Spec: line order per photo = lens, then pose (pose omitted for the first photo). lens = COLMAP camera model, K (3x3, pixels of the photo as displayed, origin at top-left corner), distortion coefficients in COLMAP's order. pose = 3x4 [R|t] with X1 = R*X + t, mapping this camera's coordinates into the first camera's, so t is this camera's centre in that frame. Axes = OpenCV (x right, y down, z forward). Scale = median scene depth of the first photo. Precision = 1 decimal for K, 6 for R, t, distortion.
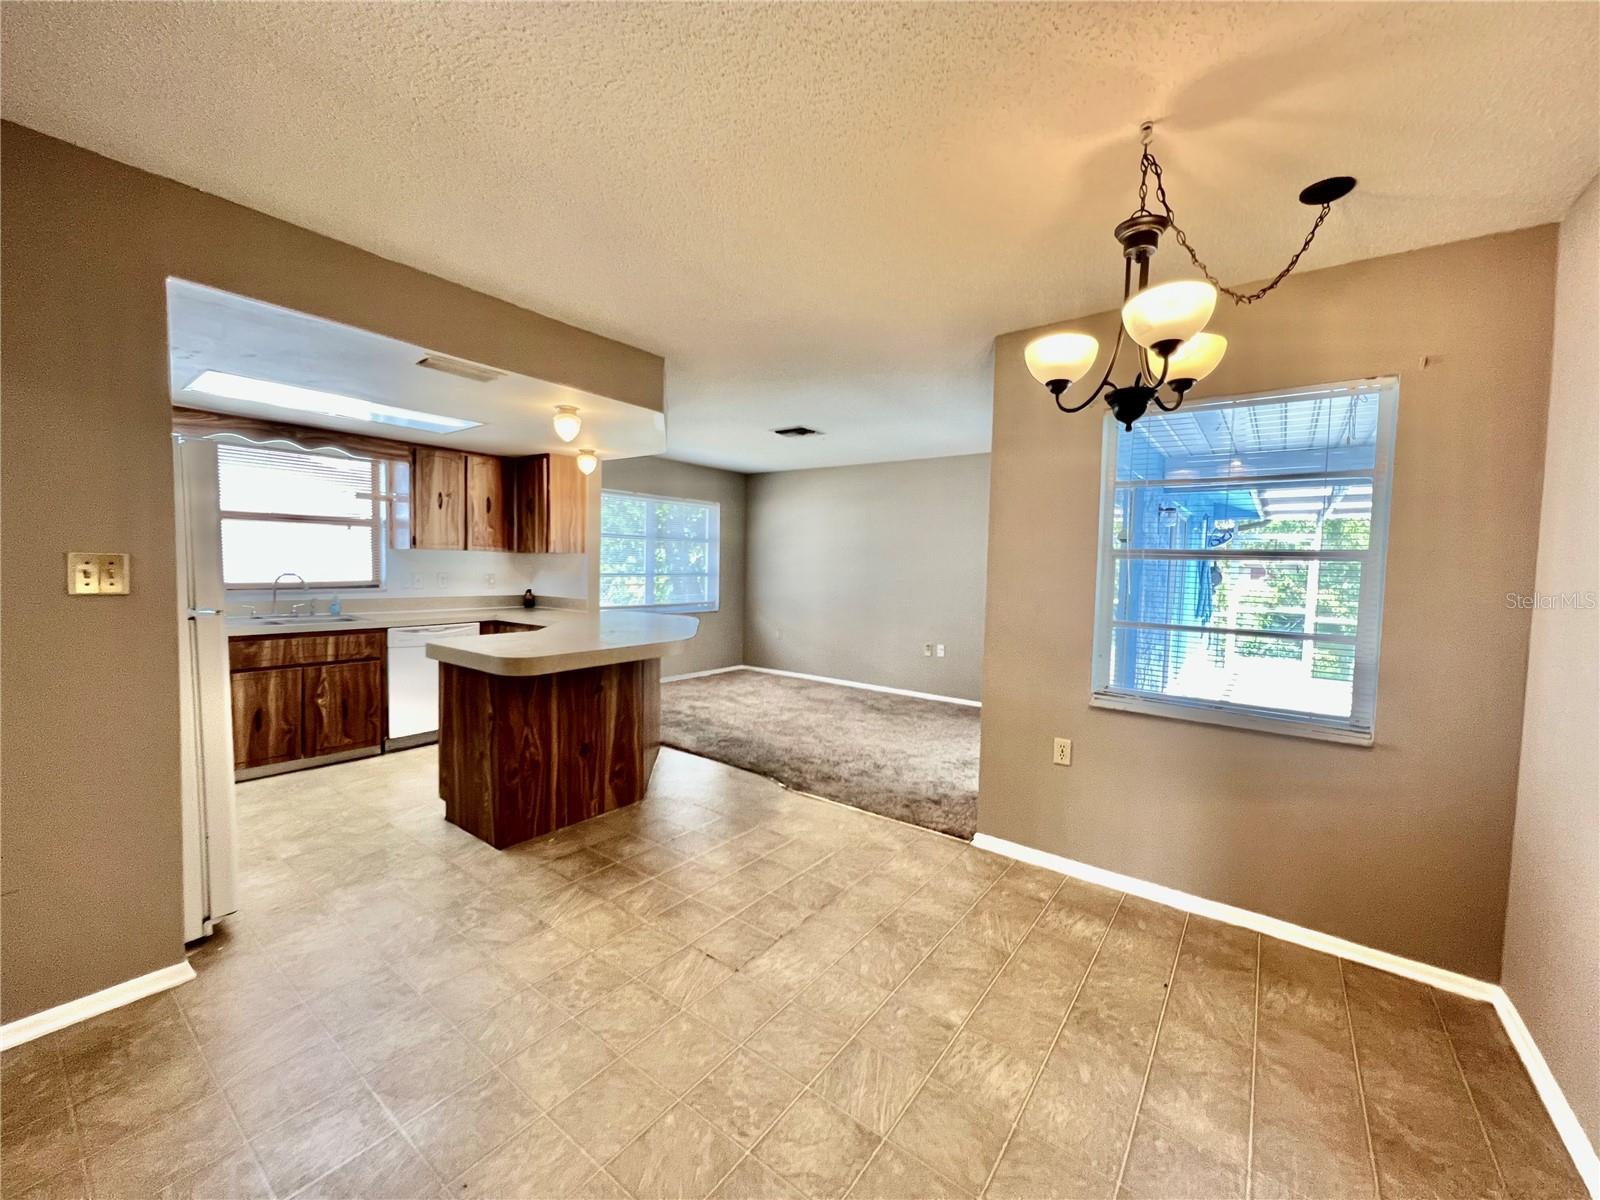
lens RADIAL K [[639.4, 0, 799.8], [0, 639.4, 598.9], [0, 0, 1]] dist [-0.000484, -0.000264]
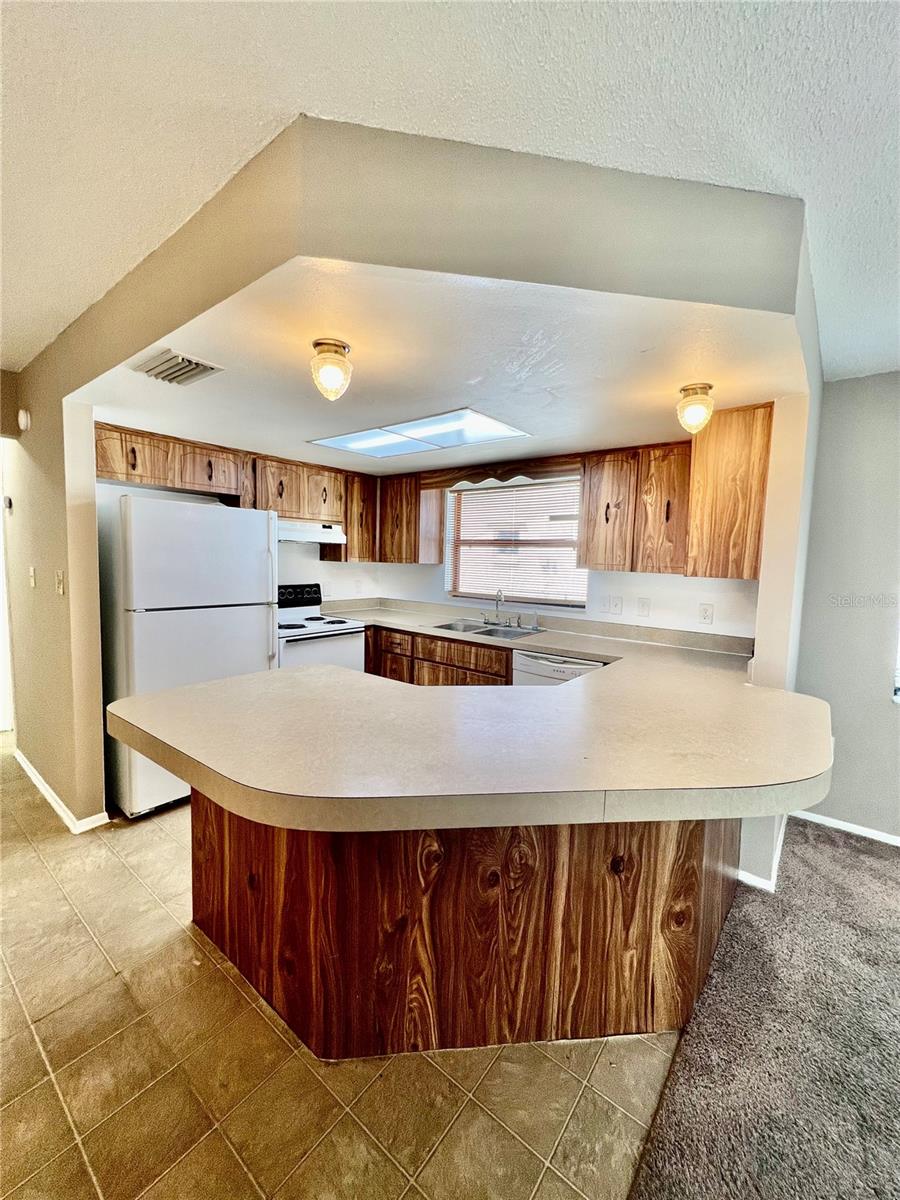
lens RADIAL K [[479.5, 0, 449.4], [0, 479.5, 595.0], [0, 0, 1]] dist [-0.000484, -0.000264]
pose [[-0.021024, 0.055139, -0.998257, 0.097164], [-0.083549, 0.994889, 0.056712, -0.072828], [0.996282, 0.084596, -0.016310, 0.926767]]
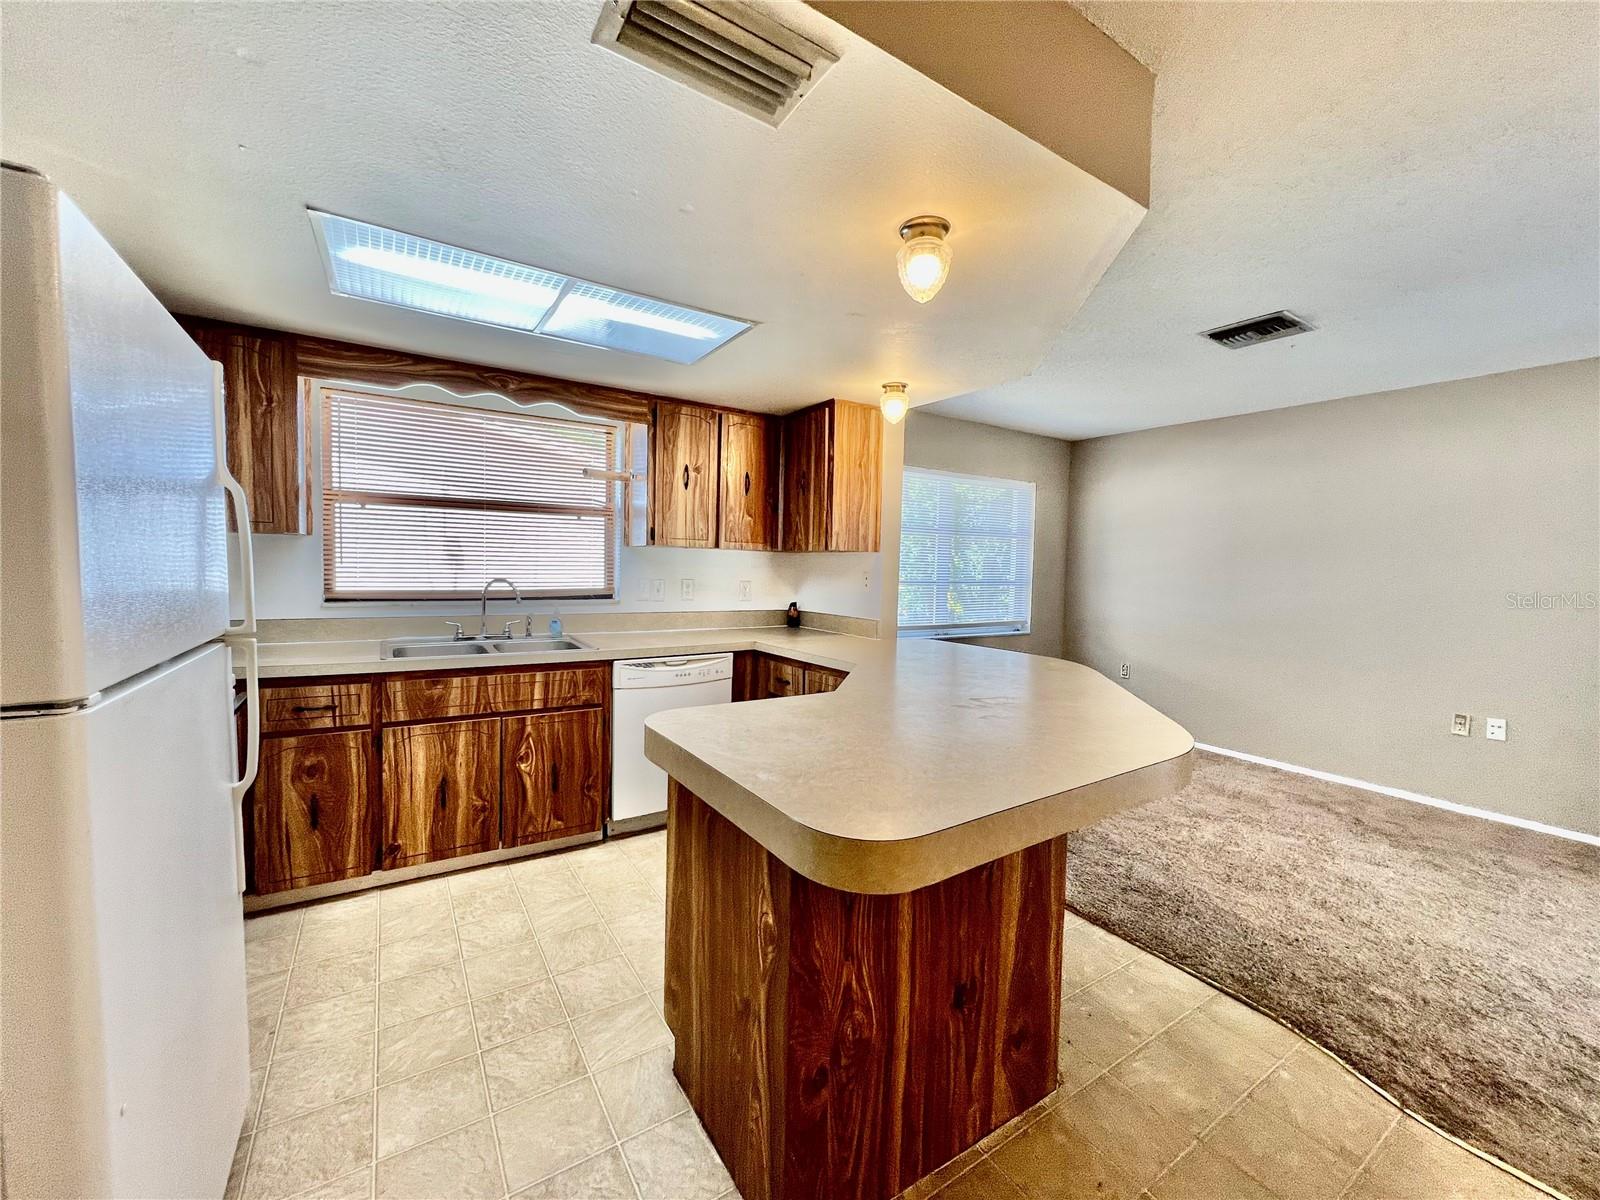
lens RADIAL K [[639.4, 0, 793.1], [0, 639.4, 602.0], [0, 0, 1]] dist [-0.000484, -0.000264]
pose [[0.937212, 0.019959, -0.348189, -0.233571], [-0.021184, 0.999776, 0.000290, -0.021461], [0.348116, 0.007105, 0.937424, 0.436640]]
